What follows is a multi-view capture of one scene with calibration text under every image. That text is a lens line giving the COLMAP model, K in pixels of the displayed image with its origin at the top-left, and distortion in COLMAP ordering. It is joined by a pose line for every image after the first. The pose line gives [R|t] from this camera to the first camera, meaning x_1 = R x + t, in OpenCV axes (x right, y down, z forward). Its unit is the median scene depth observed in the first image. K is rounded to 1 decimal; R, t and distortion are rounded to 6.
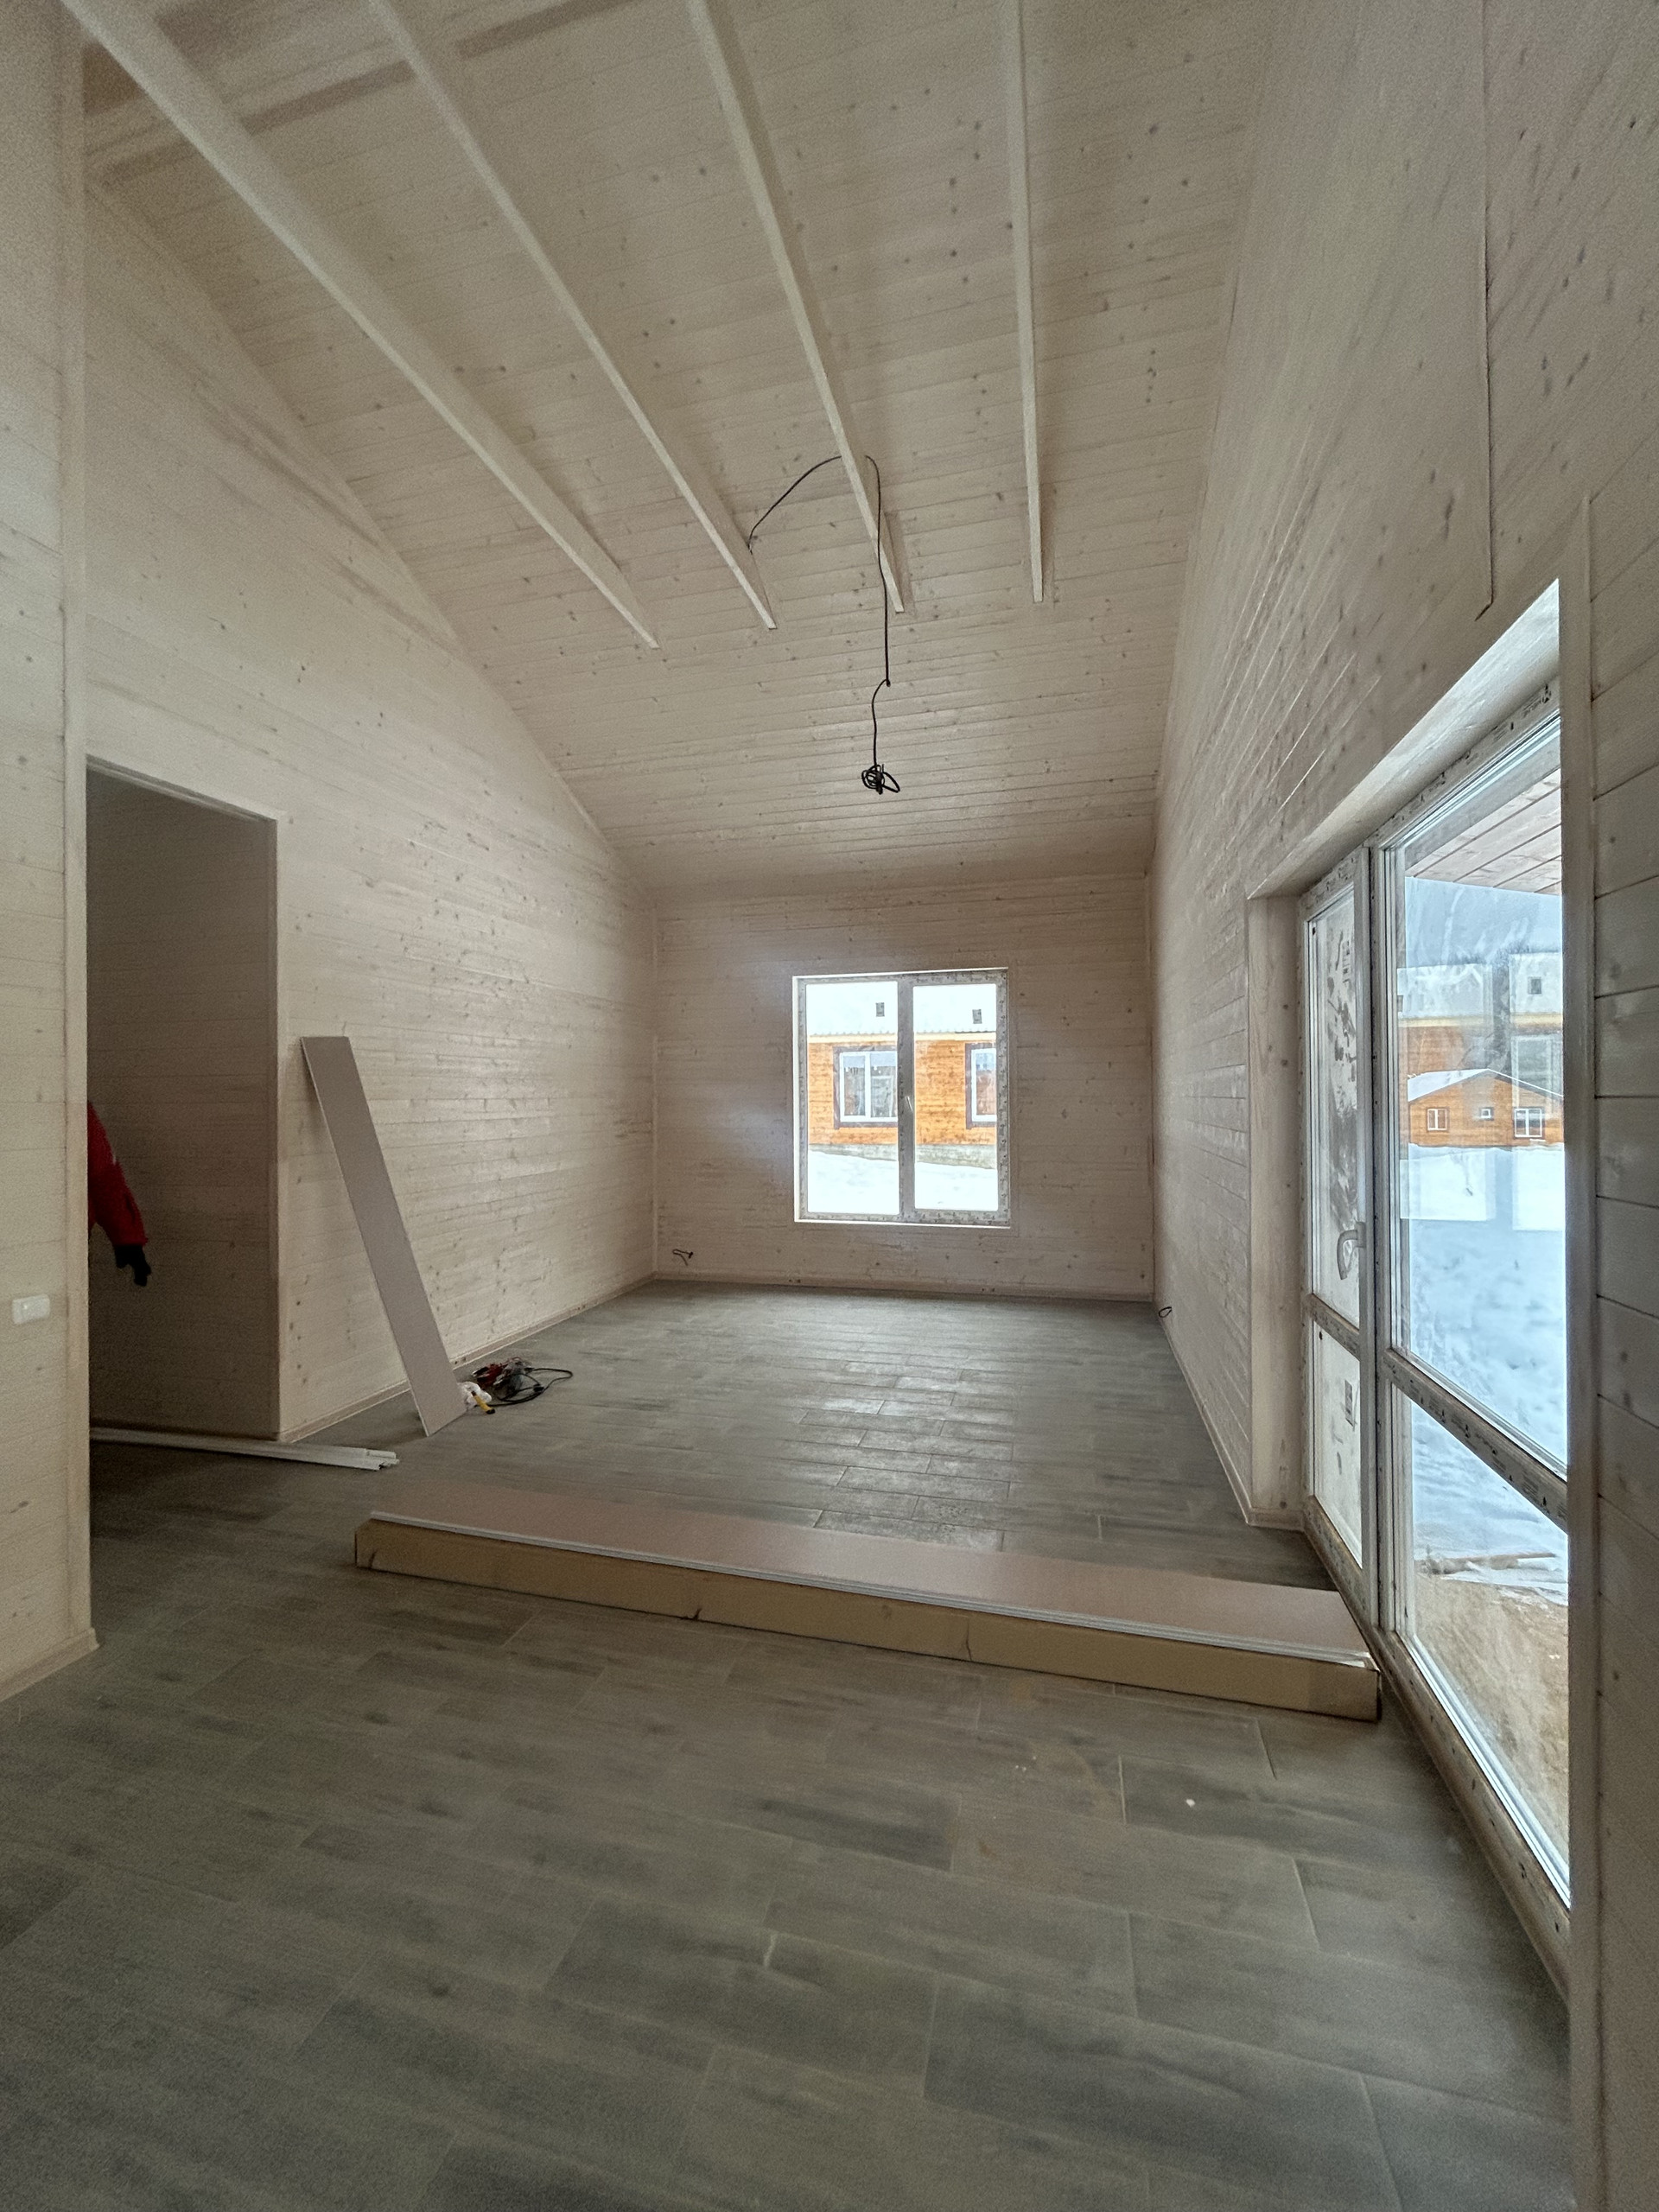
lens RADIAL K [[886.7, 0, 833.1], [0, 886.7, 1094.7], [0, 0, 1]] dist [0.011987, 0.000118]
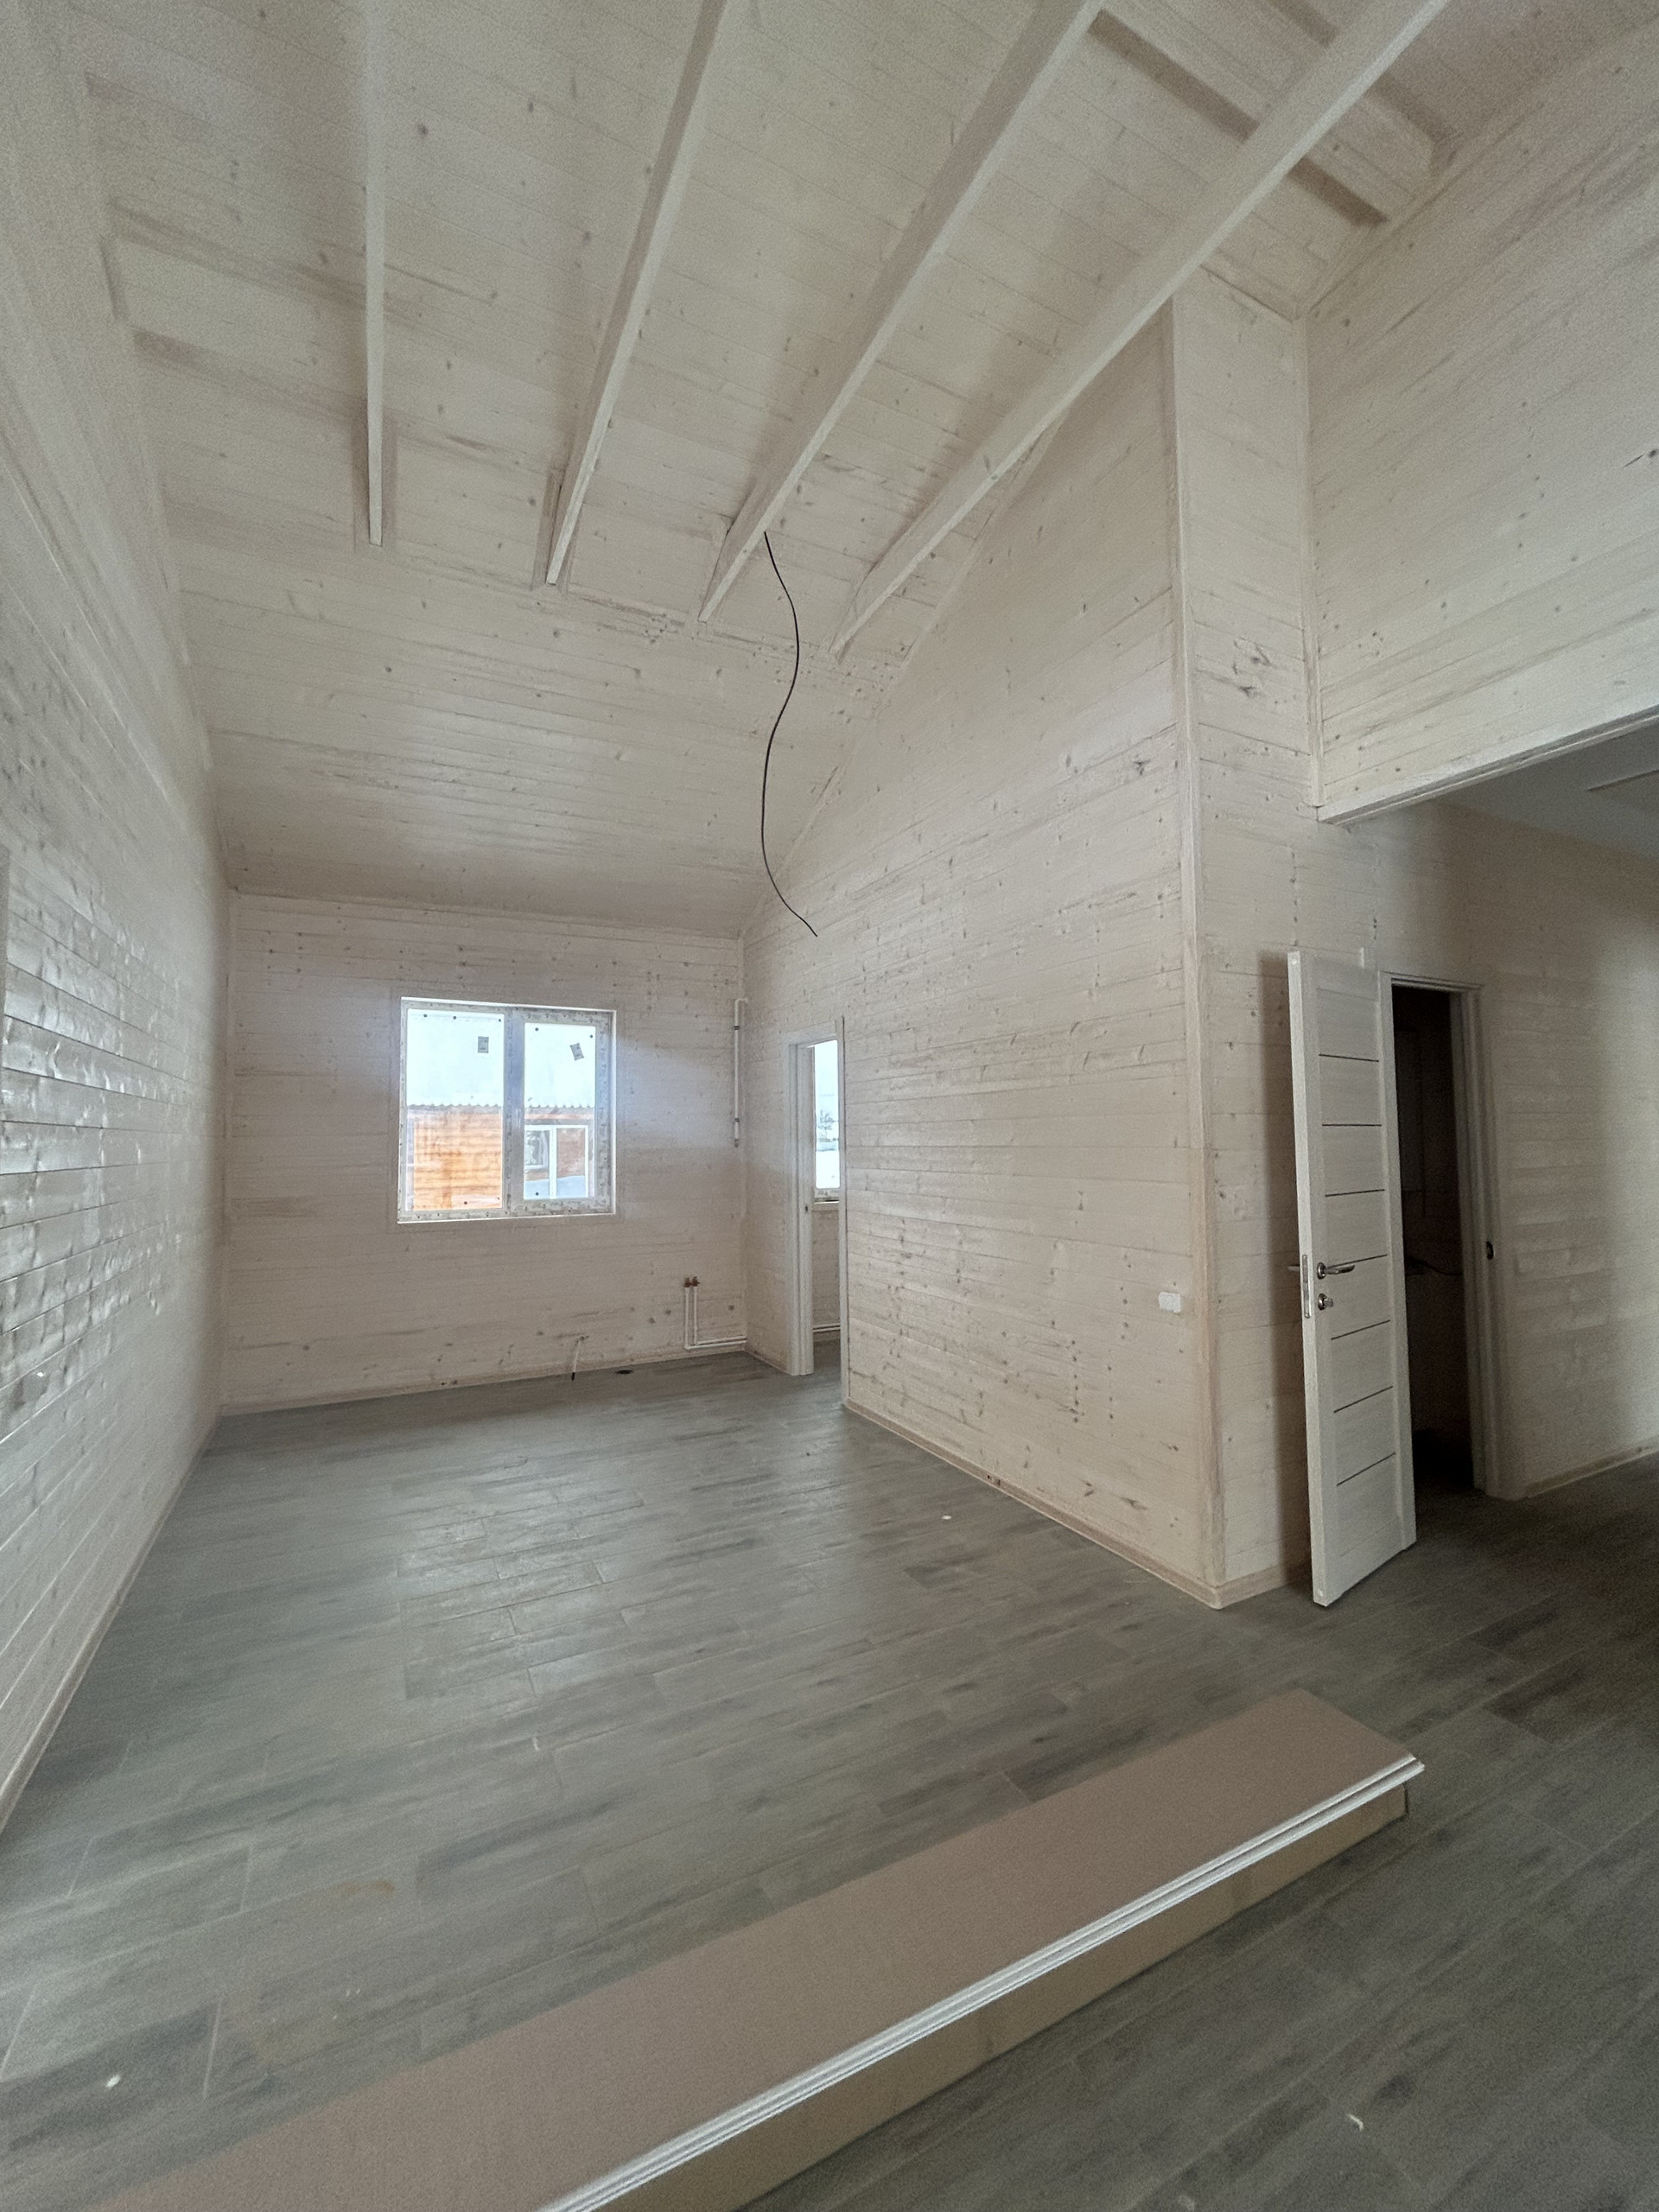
lens RADIAL K [[898.4, 0, 826.9], [0, 898.4, 1093.4], [0, 0, 1]] dist [0.000048, 0.000731]
pose [[-0.746768, -0.016452, -0.664881, 0.364334], [0.021259, 0.998593, -0.048586, -0.016935], [0.664745, -0.050418, -0.745367, 1.588518]]
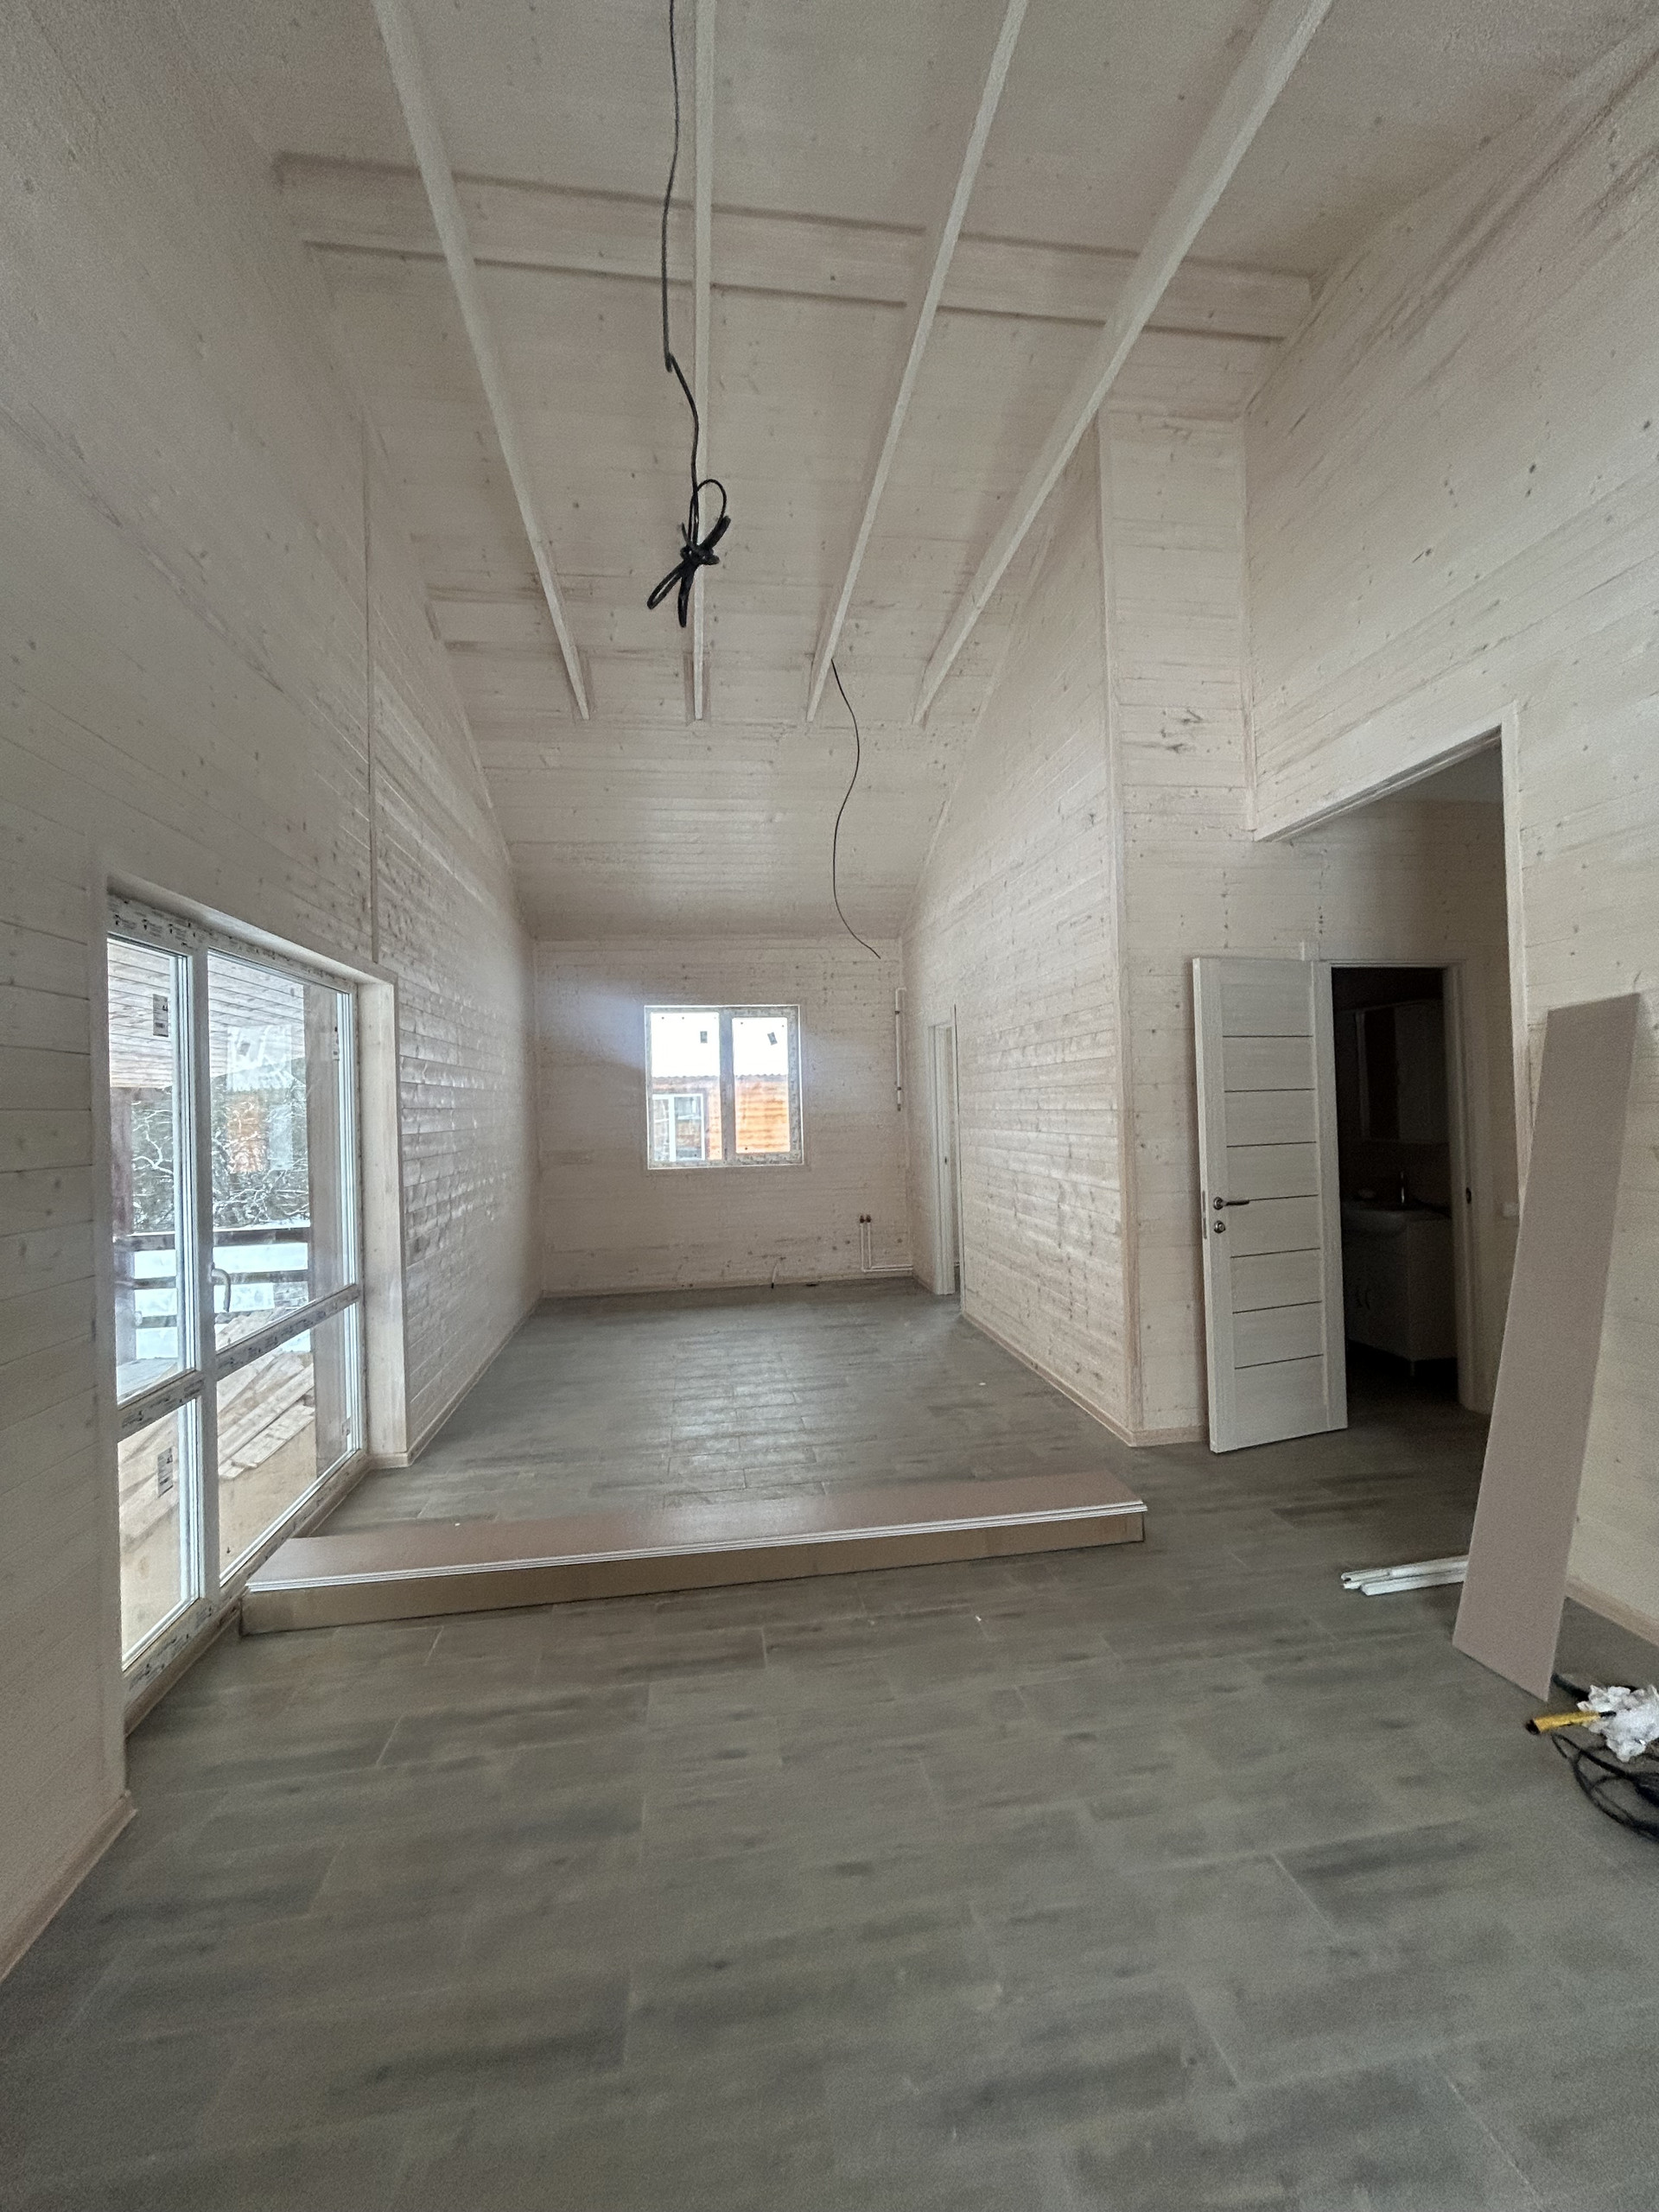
lens RADIAL K [[897.4, 0, 822.4], [0, 897.4, 1097.3], [0, 0, 1]] dist [0.000387, 0.000233]
pose [[-0.921908, 0.032170, -0.386070, 0.303199], [0.038867, 0.999199, -0.009551, -0.021718], [0.385454, -0.023811, -0.922420, 2.315835]]
